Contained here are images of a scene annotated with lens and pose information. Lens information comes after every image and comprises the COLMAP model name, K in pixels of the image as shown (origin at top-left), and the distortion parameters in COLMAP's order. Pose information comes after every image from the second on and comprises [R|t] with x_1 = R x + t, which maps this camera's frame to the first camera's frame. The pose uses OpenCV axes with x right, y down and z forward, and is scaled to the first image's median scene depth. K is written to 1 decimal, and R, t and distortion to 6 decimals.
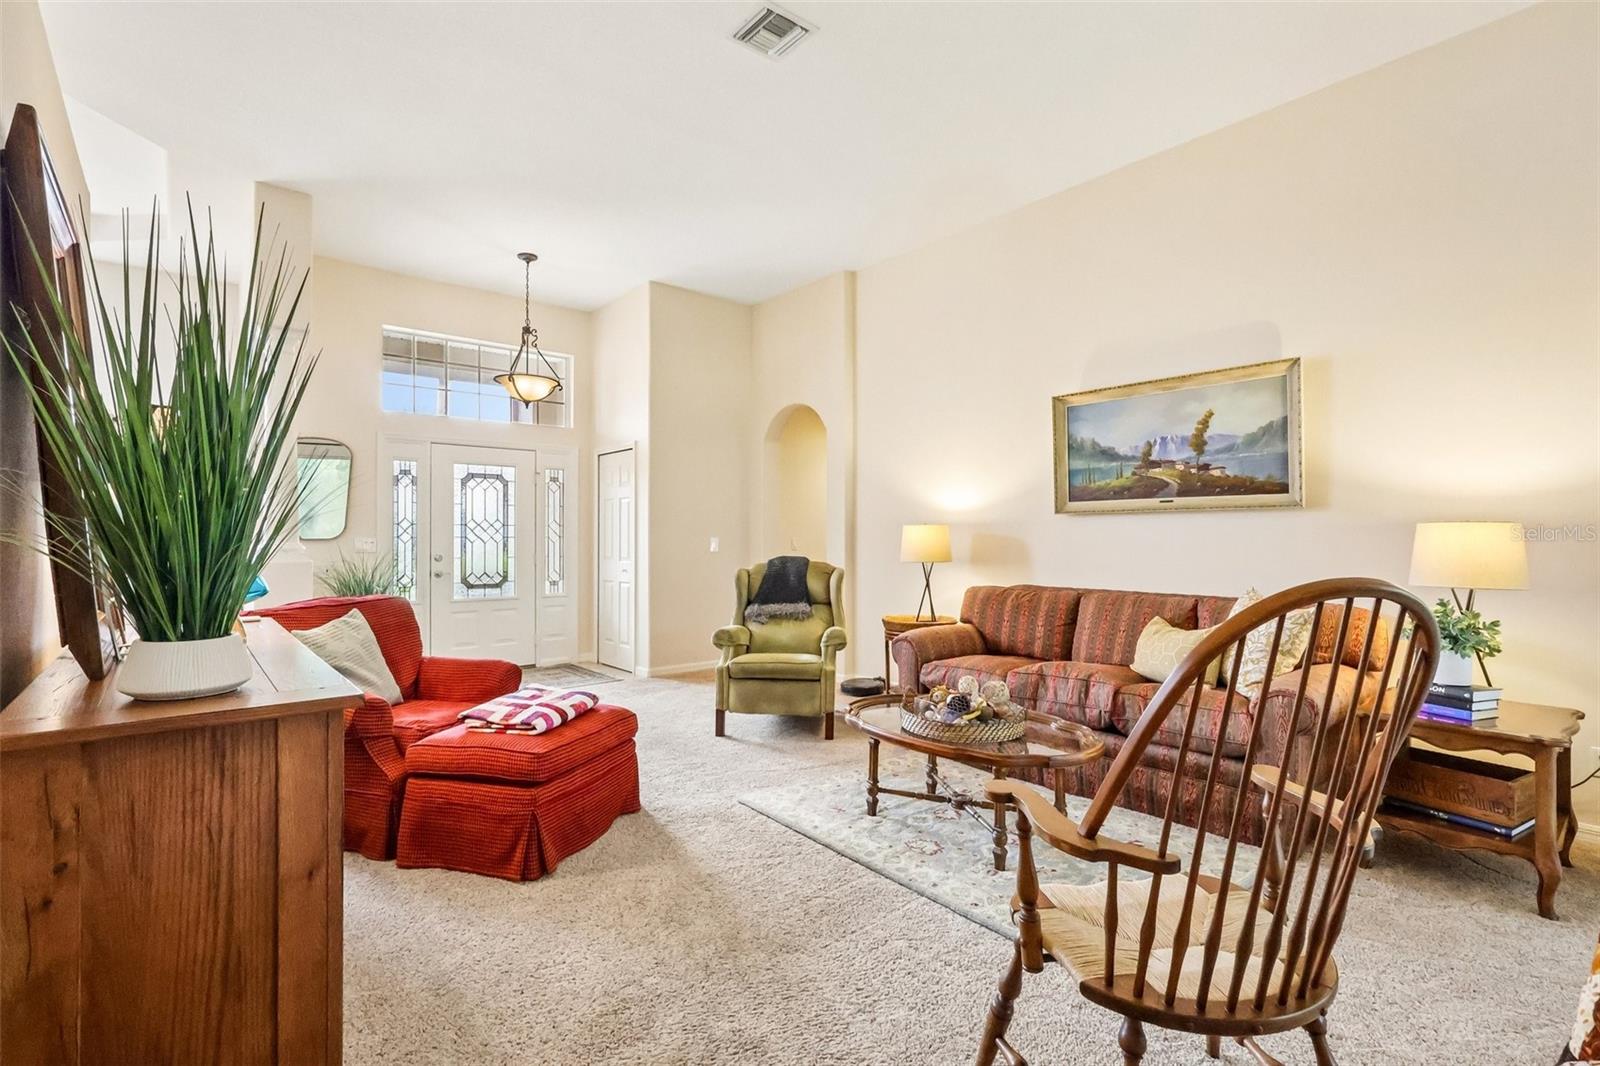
lens RADIAL K [[736.6, 0, 800.0], [0, 736.6, 533.0], [0, 0, 1]] dist [0.001094, 0.000028]
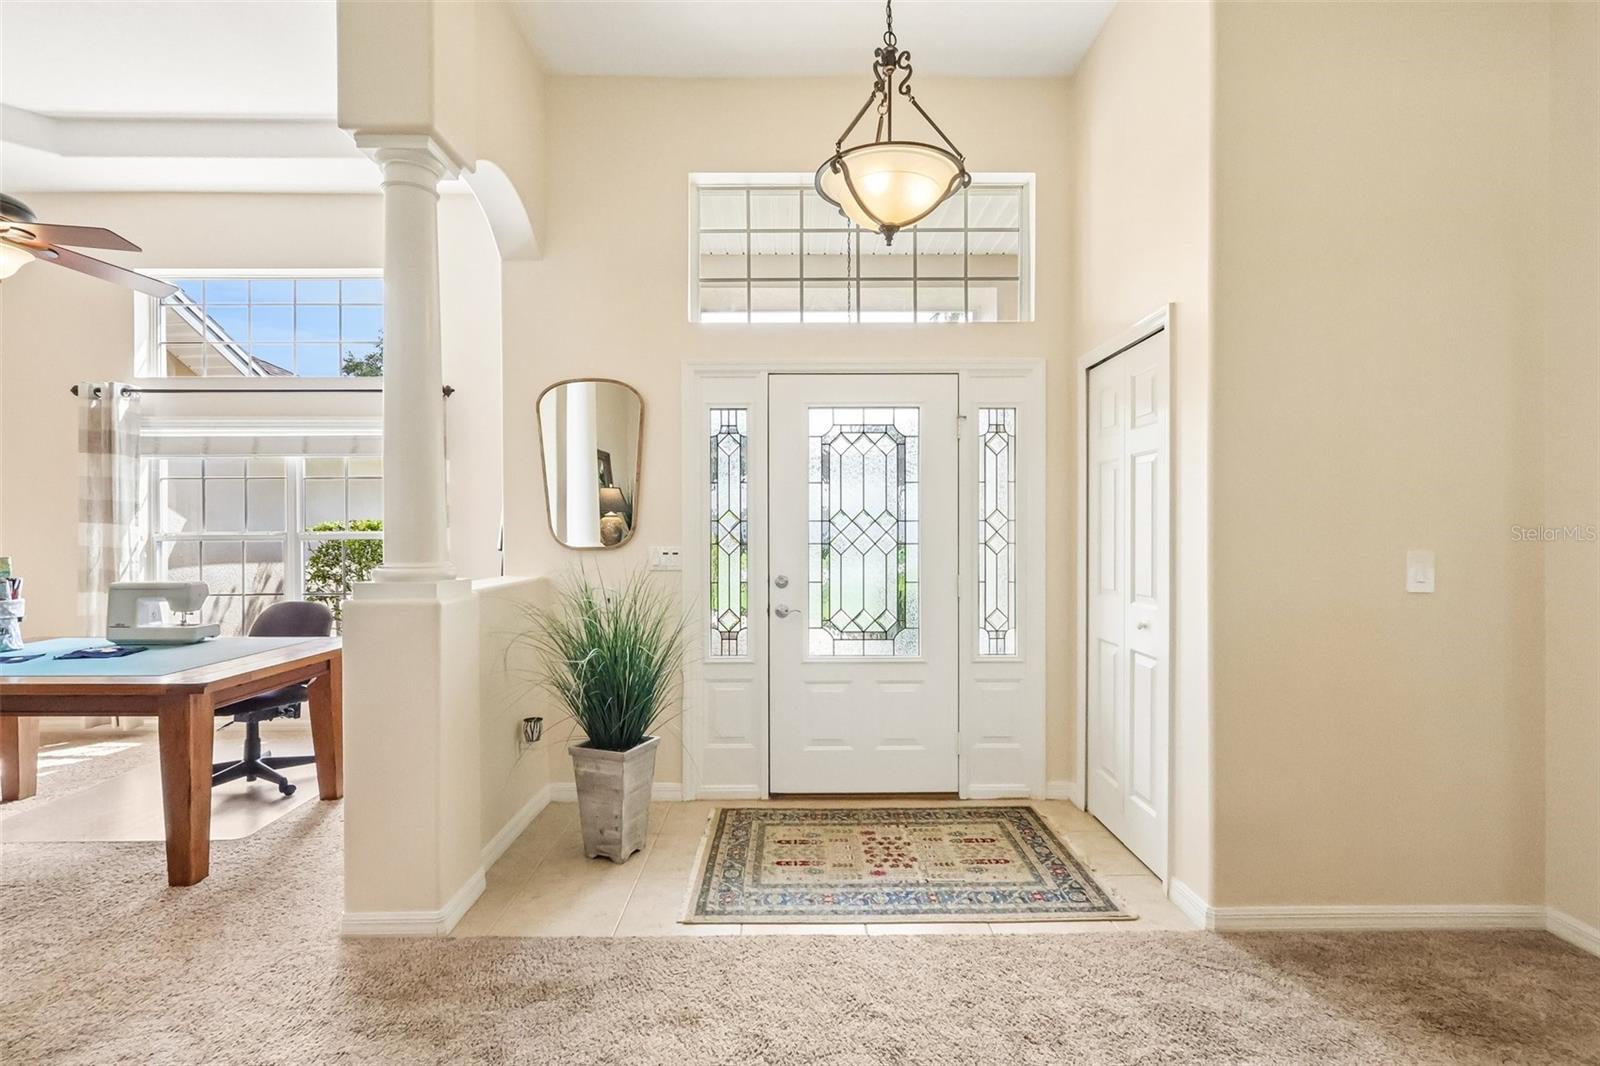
lens RADIAL K [[736.6, 0, 800.0], [0, 736.6, 533.0], [0, 0, 1]] dist [0.001094, 0.000028]
pose [[0.769562, 0.000959, -0.638571, -0.122502], [0.006662, 0.999932, 0.009531, -0.007438], [0.638537, -0.011588, 0.769504, 0.558036]]
